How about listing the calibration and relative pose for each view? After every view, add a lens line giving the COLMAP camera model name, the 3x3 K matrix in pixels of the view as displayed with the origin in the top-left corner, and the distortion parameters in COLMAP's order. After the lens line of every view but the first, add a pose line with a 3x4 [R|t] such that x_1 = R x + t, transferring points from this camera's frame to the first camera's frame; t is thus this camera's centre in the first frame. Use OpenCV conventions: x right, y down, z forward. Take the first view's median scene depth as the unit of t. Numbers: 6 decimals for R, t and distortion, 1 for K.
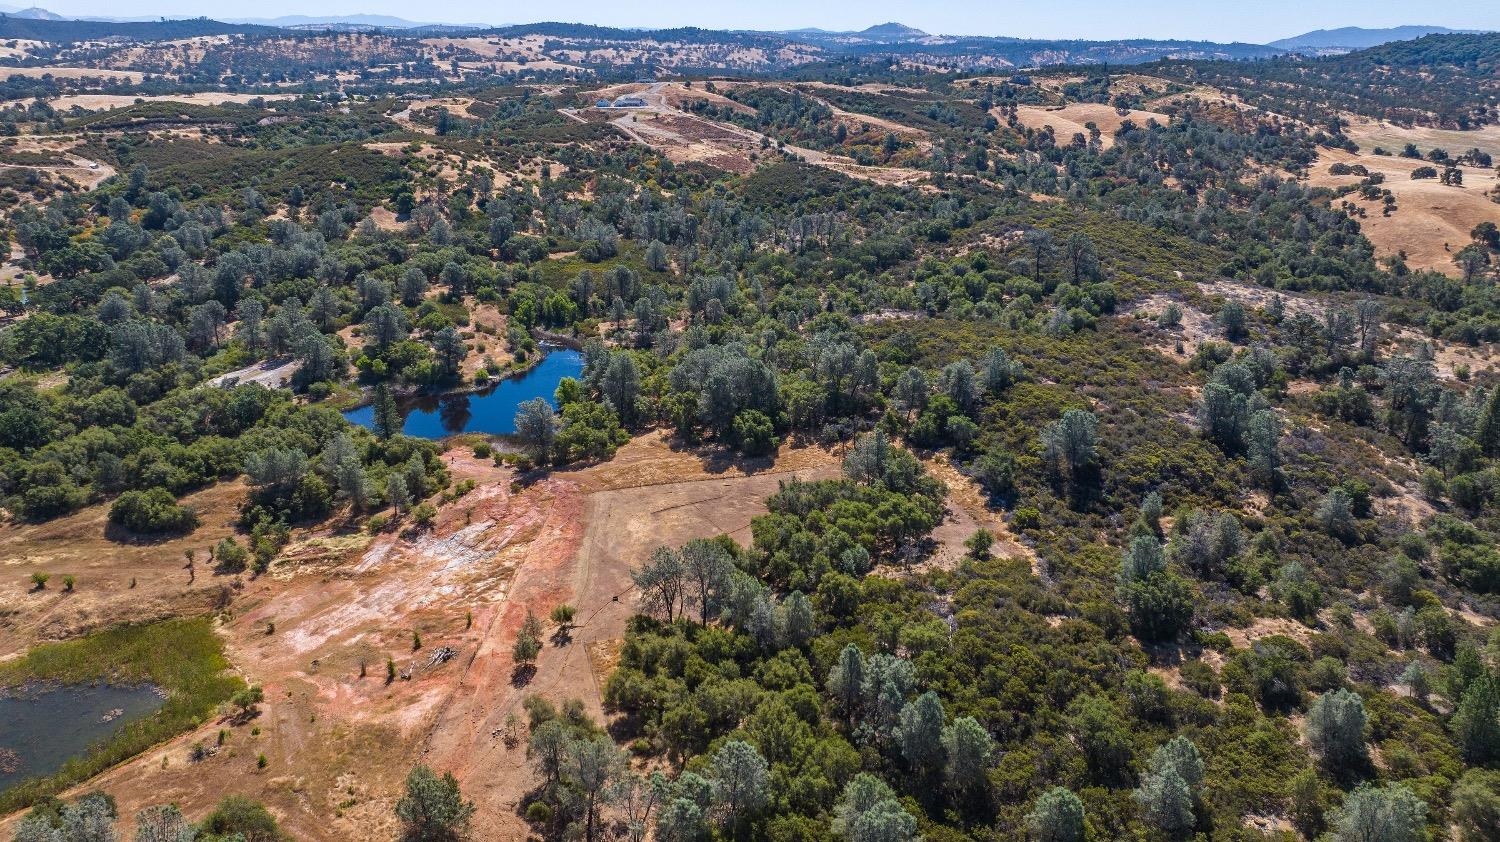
lens RADIAL K [[1059.6, 0, 750.0], [0, 1059.6, 421.0], [0, 0, 1]] dist [-0.027106, 0.010195]
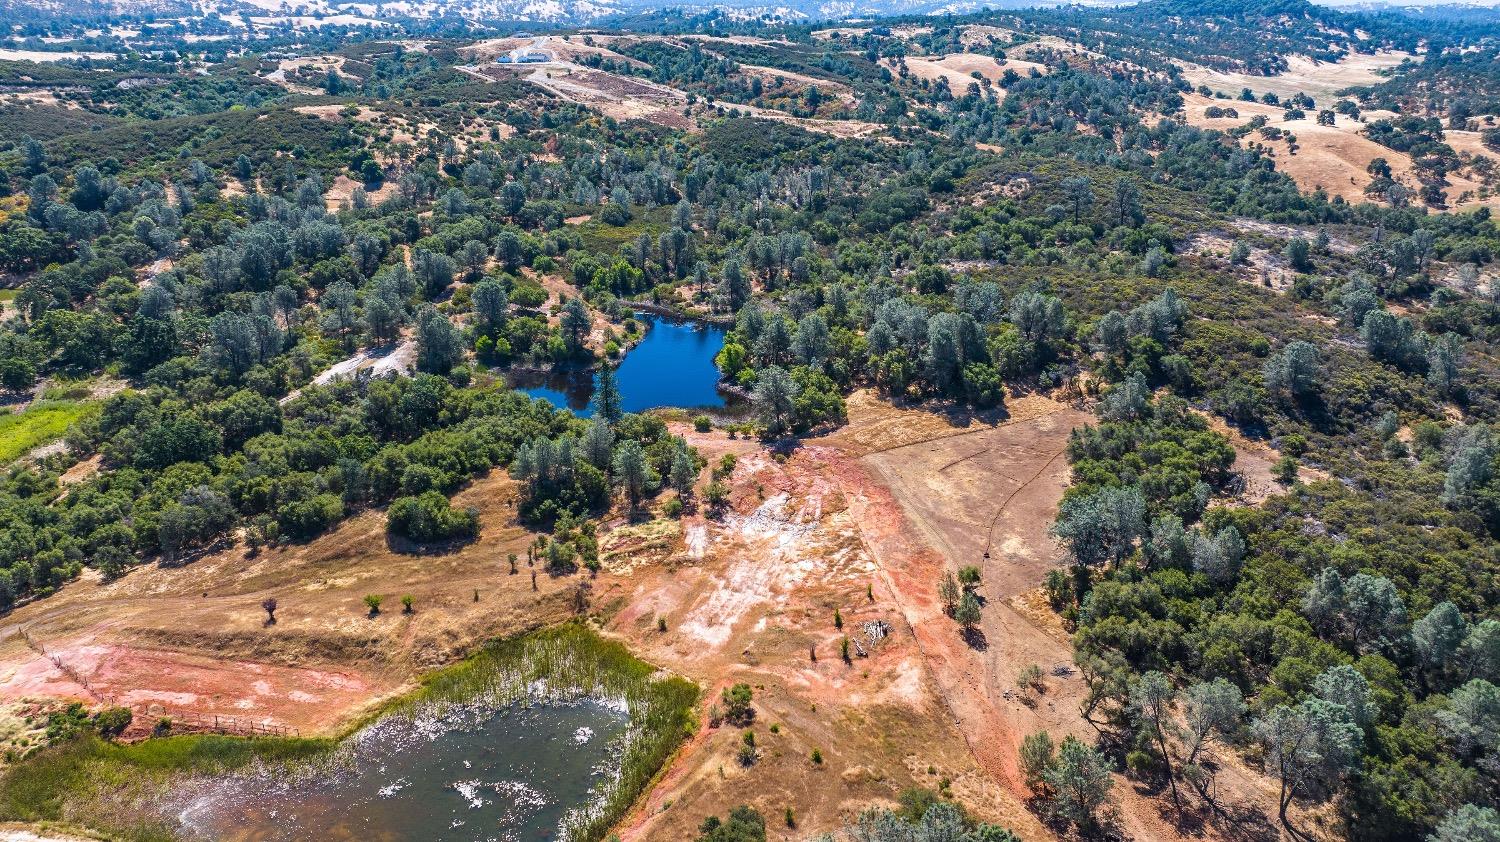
lens RADIAL K [[1070.0, 0, 750.0], [0, 1070.0, 421.0], [0, 0, 1]] dist [-0.057824, 0.078319]
pose [[0.977337, -0.078299, 0.196677, -0.170990], [0.070782, 0.996477, 0.044973, -0.006631], [-0.199505, -0.030032, 0.979436, 0.018389]]
